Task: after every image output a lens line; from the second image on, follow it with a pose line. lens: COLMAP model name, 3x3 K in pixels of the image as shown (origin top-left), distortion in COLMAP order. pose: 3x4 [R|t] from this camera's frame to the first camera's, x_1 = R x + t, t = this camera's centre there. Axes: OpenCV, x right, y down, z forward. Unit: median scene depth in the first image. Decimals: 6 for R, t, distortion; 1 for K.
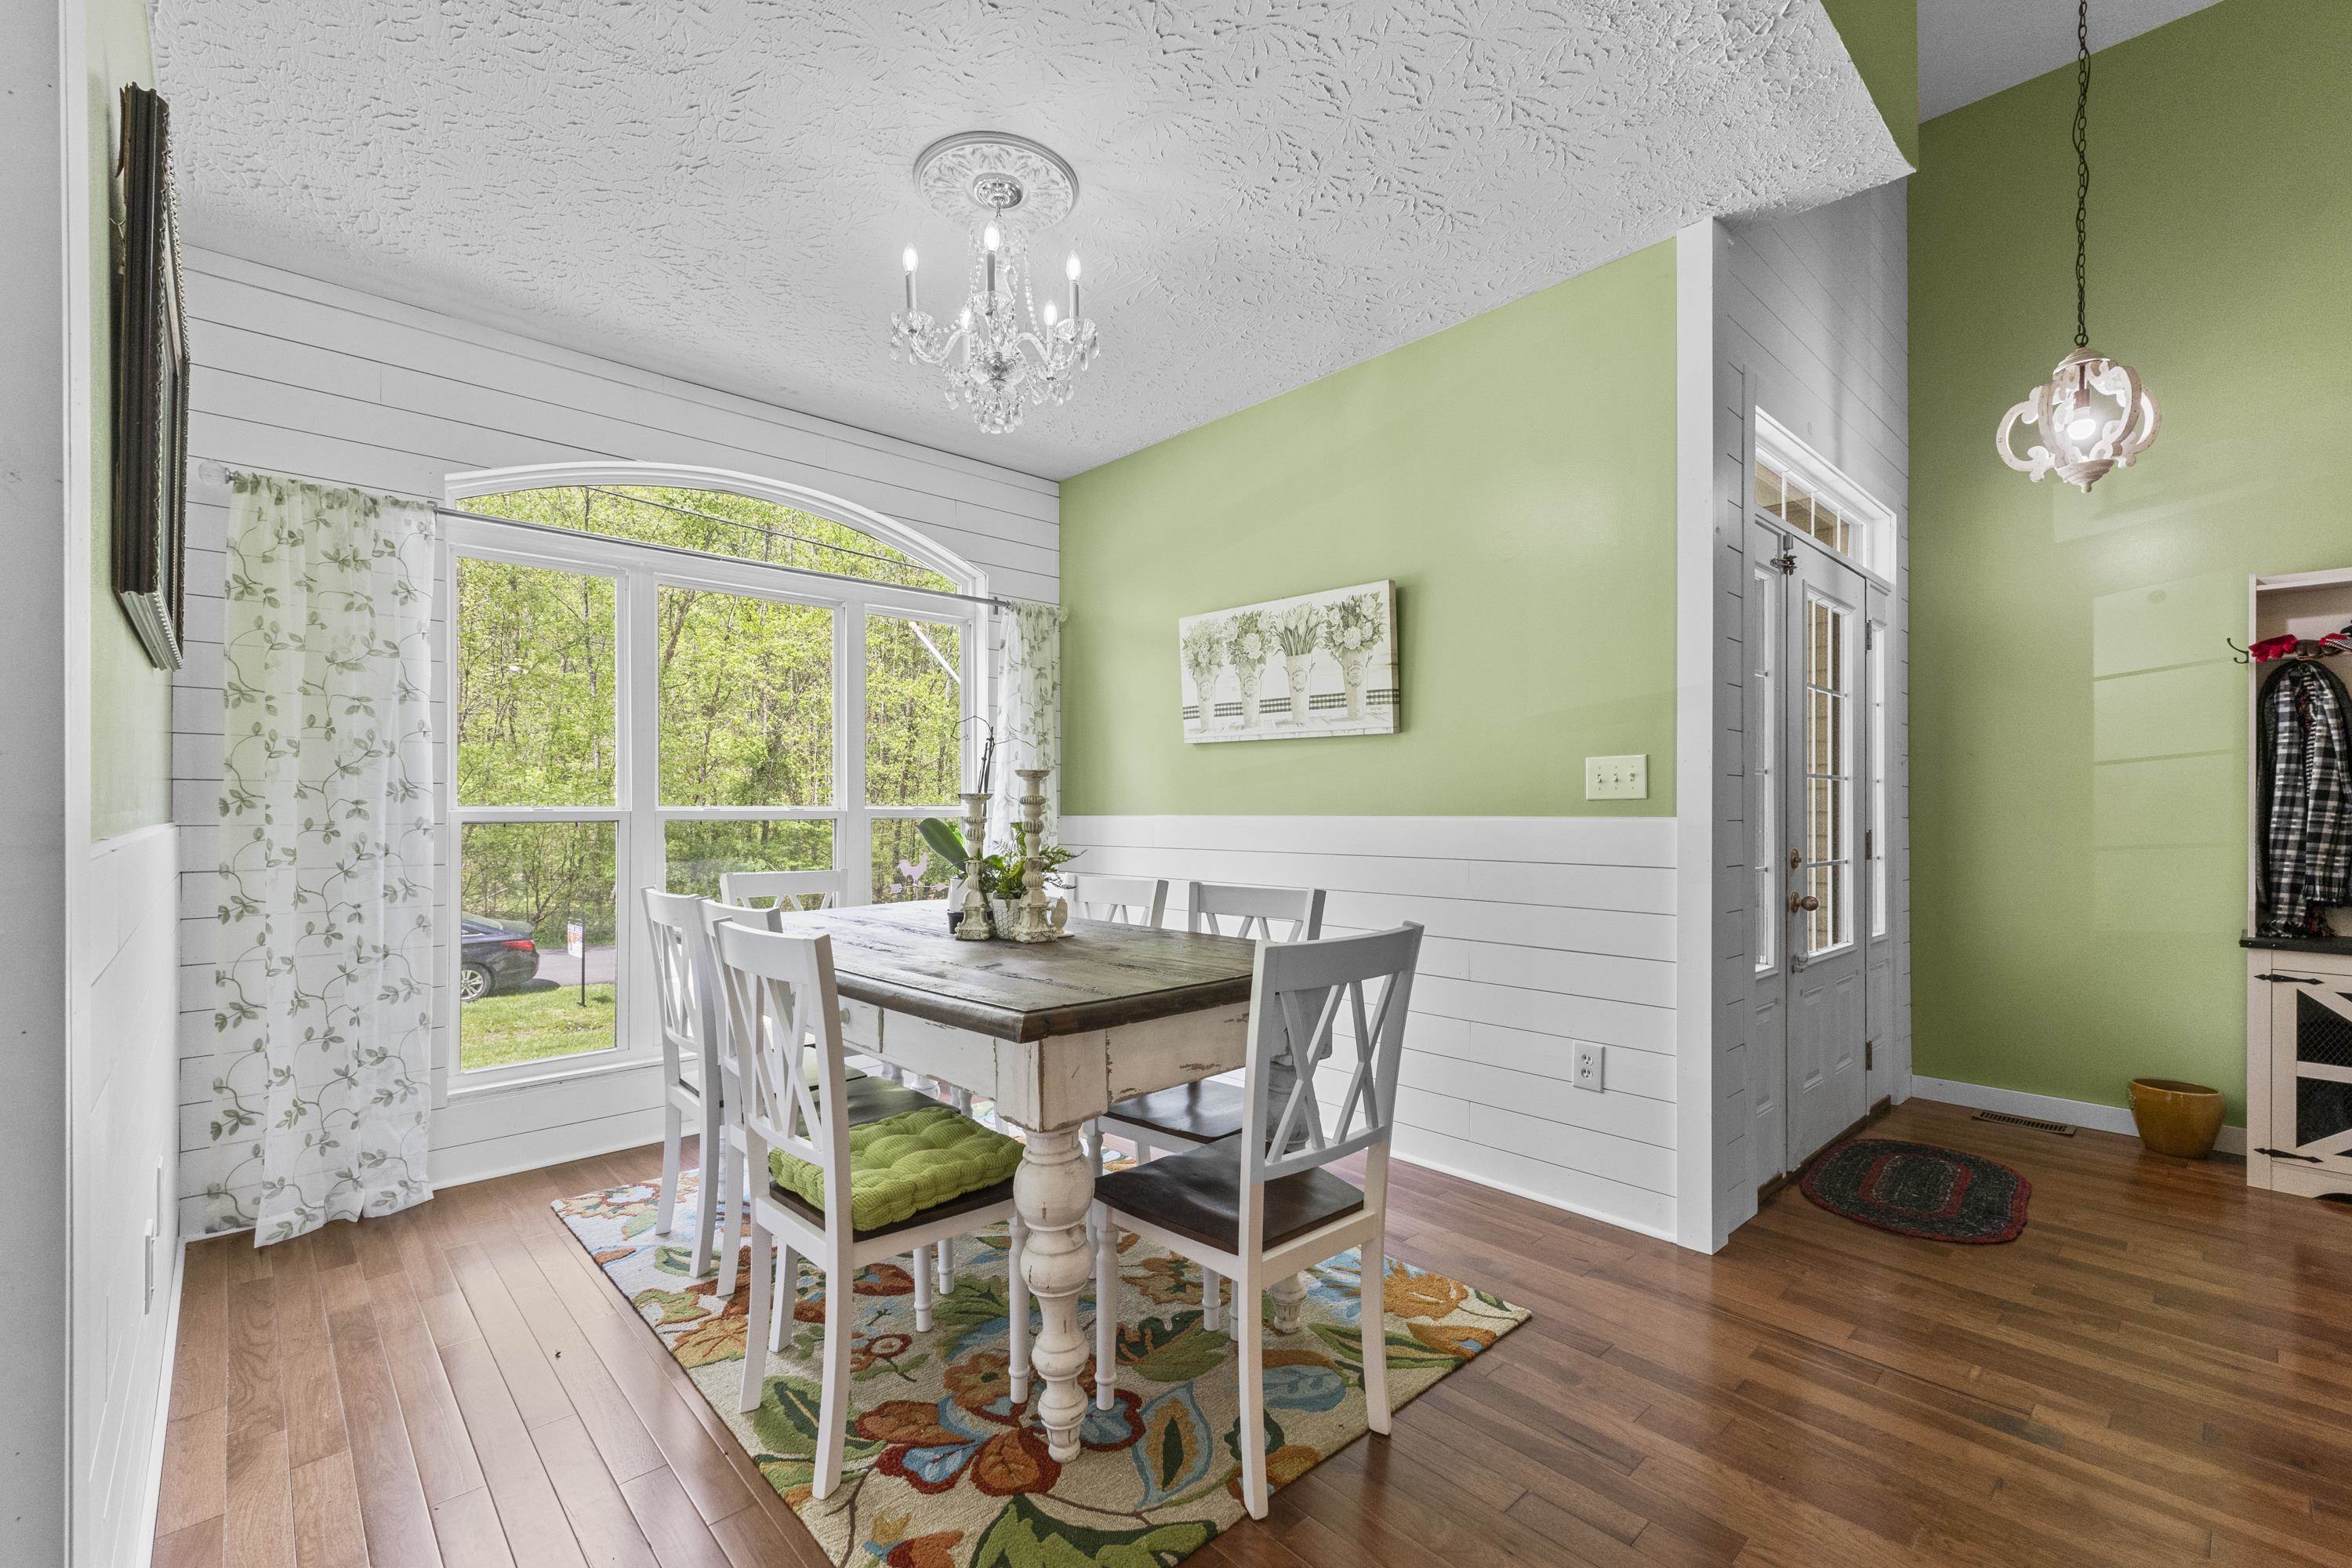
lens RADIAL K [[1009.1, 0, 1177.5], [0, 1009.1, 798.3], [0, 0, 1]] dist [0.007431, -0.001076]
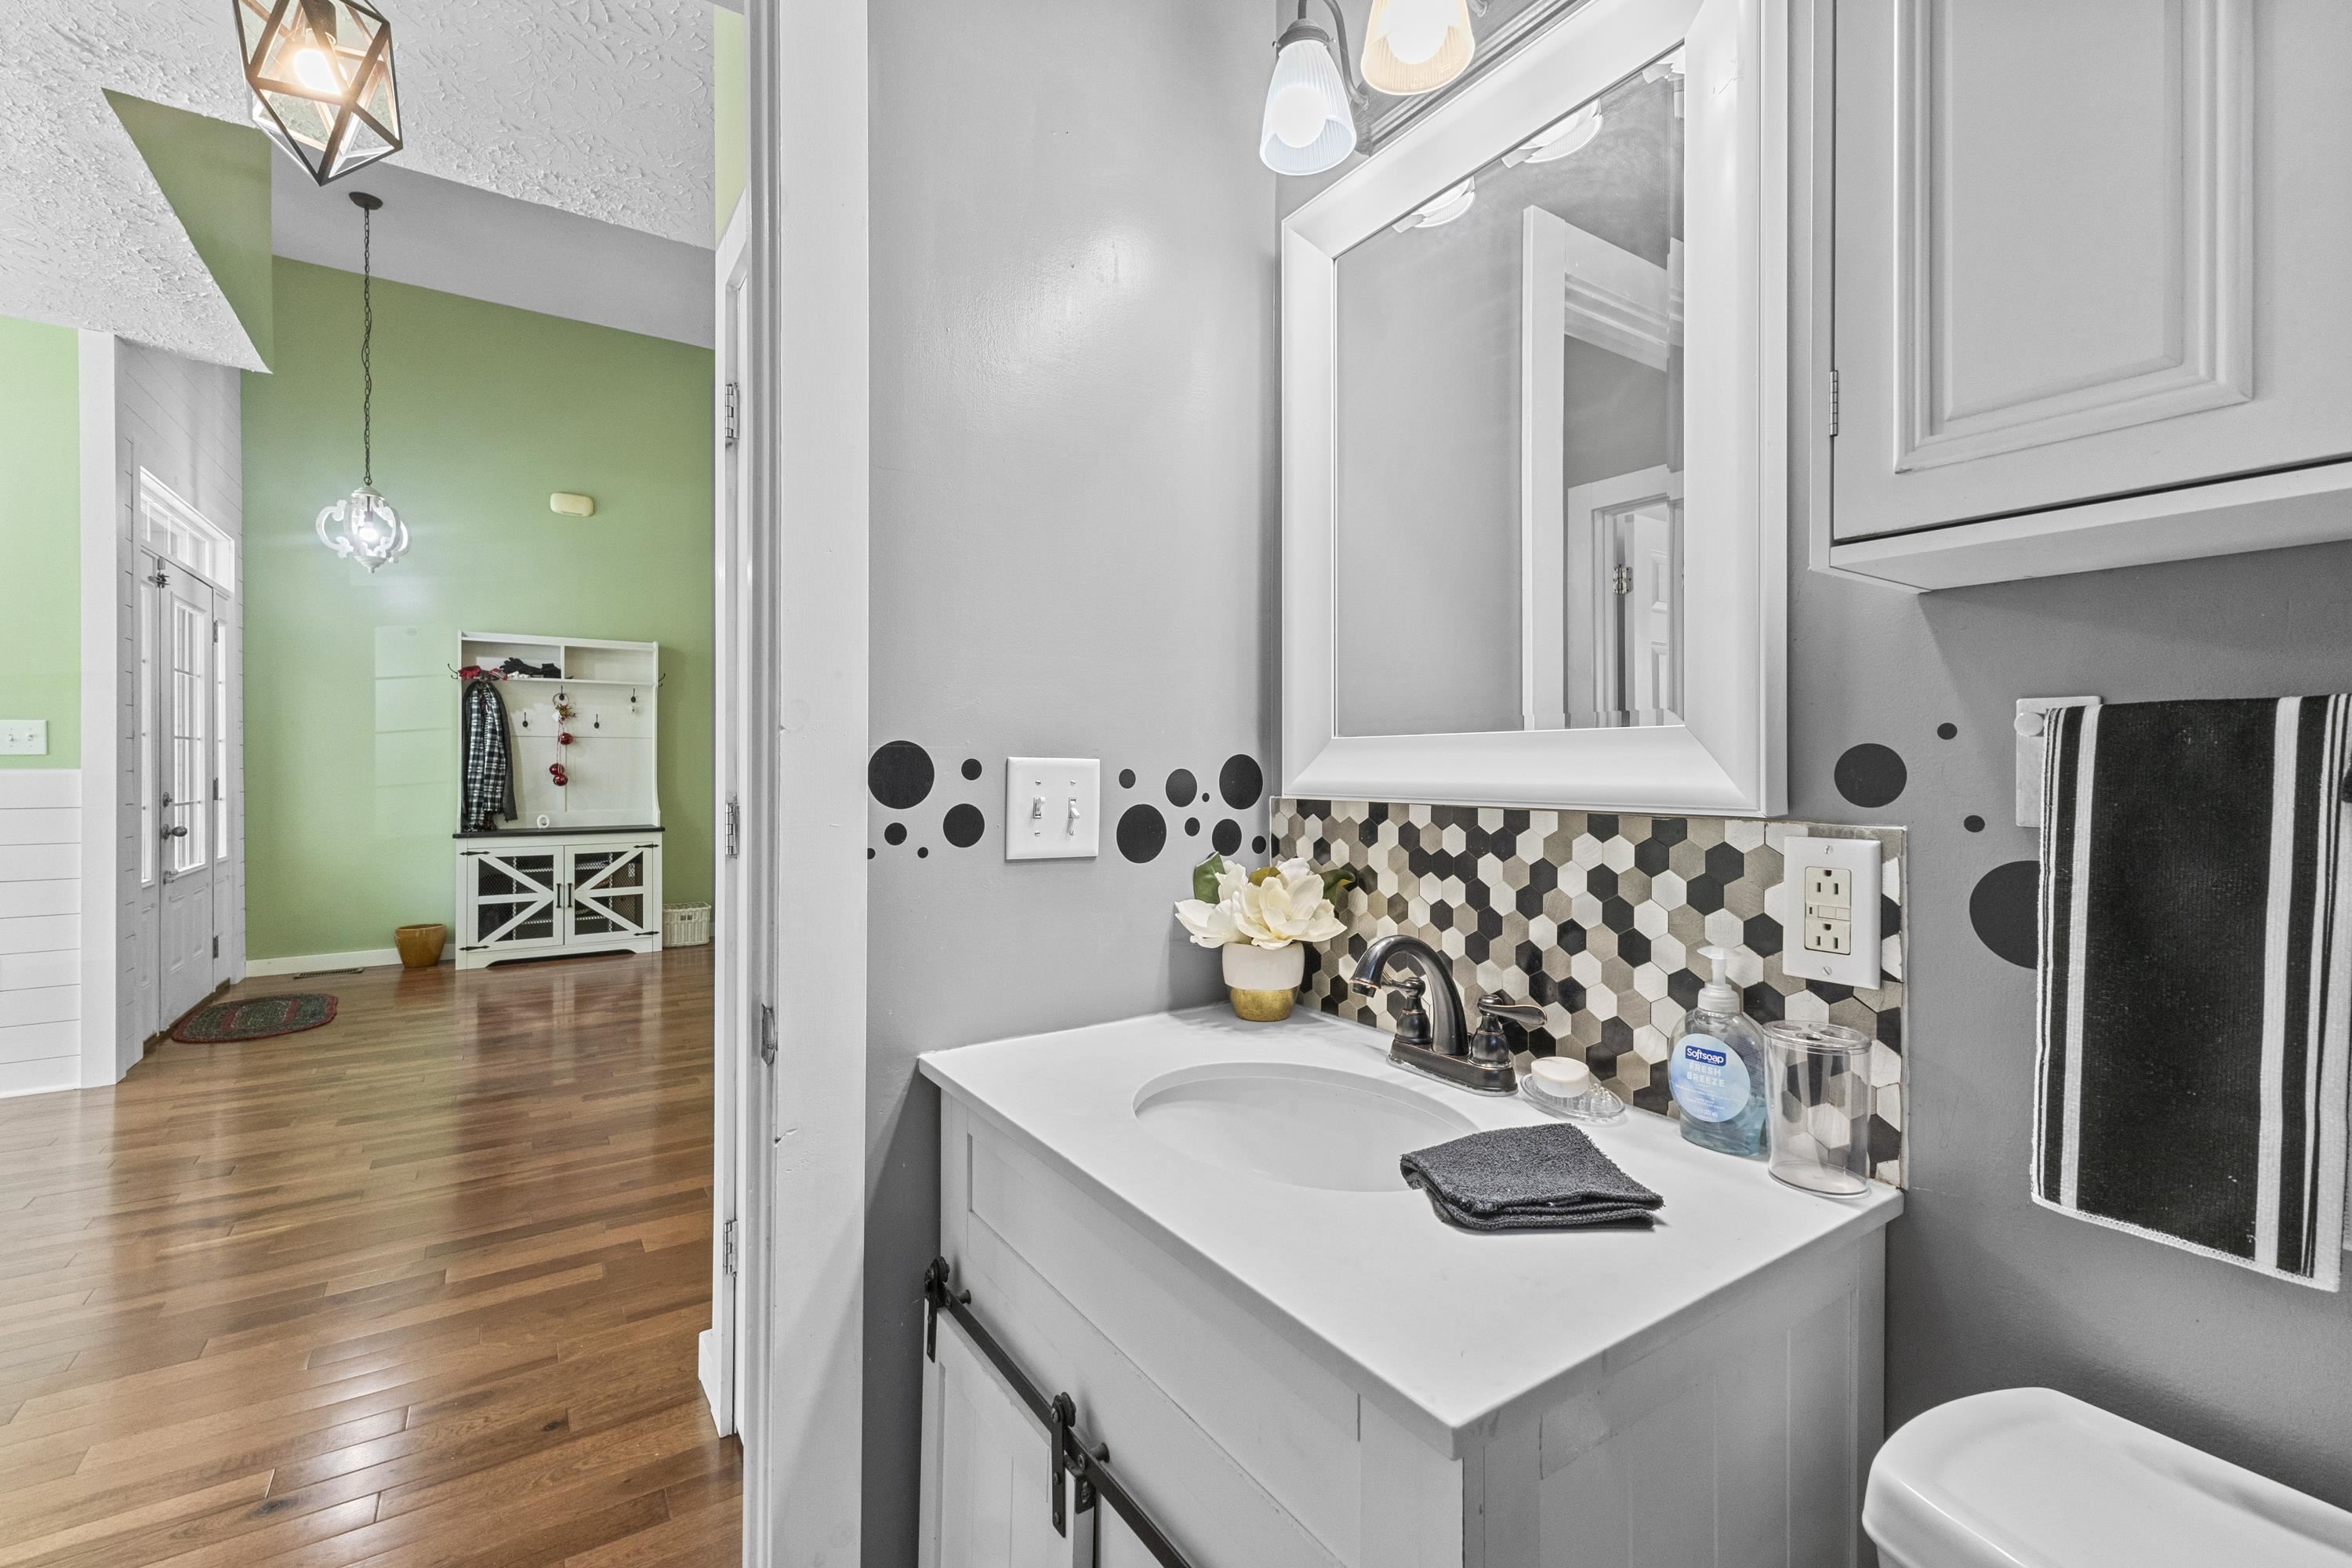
lens RADIAL K [[1009.1, 0, 1178.7], [0, 1009.1, 770.8], [0, 0, 1]] dist [0.007431, -0.001076]
pose [[0.162705, -0.010647, 0.986617, -0.500539], [-0.008995, 0.999884, 0.012274, -0.006507], [-0.986634, -0.010872, 0.162591, -0.545230]]
